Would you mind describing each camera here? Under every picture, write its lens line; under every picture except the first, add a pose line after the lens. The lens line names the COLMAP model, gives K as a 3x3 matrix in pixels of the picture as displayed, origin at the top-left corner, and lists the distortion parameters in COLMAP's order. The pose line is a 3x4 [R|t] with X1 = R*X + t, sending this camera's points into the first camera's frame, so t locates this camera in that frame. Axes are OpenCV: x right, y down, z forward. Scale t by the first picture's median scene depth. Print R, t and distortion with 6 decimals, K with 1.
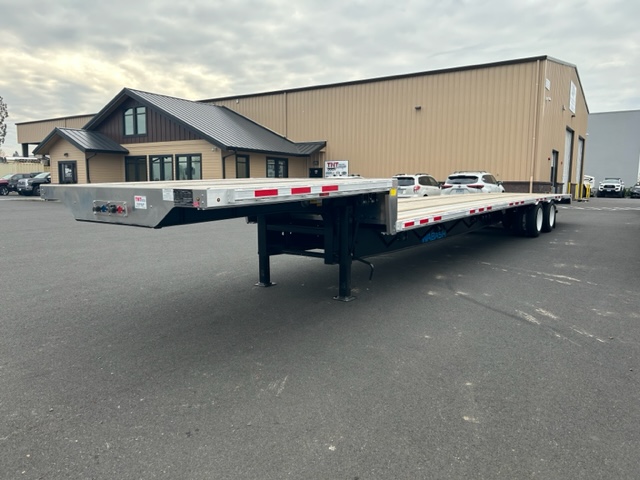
lens RADIAL K [[471.8, 0, 320.0], [0, 471.8, 240.0], [0, 0, 1]] dist [0.011554, -0.000018]
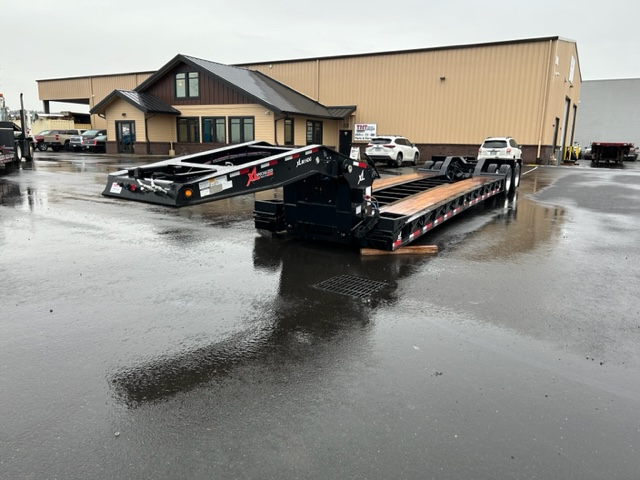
lens RADIAL K [[471.8, 0, 320.0], [0, 471.8, 240.0], [0, 0, 1]] dist [0.011554, -0.000018]
pose [[0.998843, 0.003568, 0.047950, -0.130482], [-0.007565, 0.996484, 0.083439, 0.015855], [-0.047484, -0.083705, 0.995359, -0.144460]]
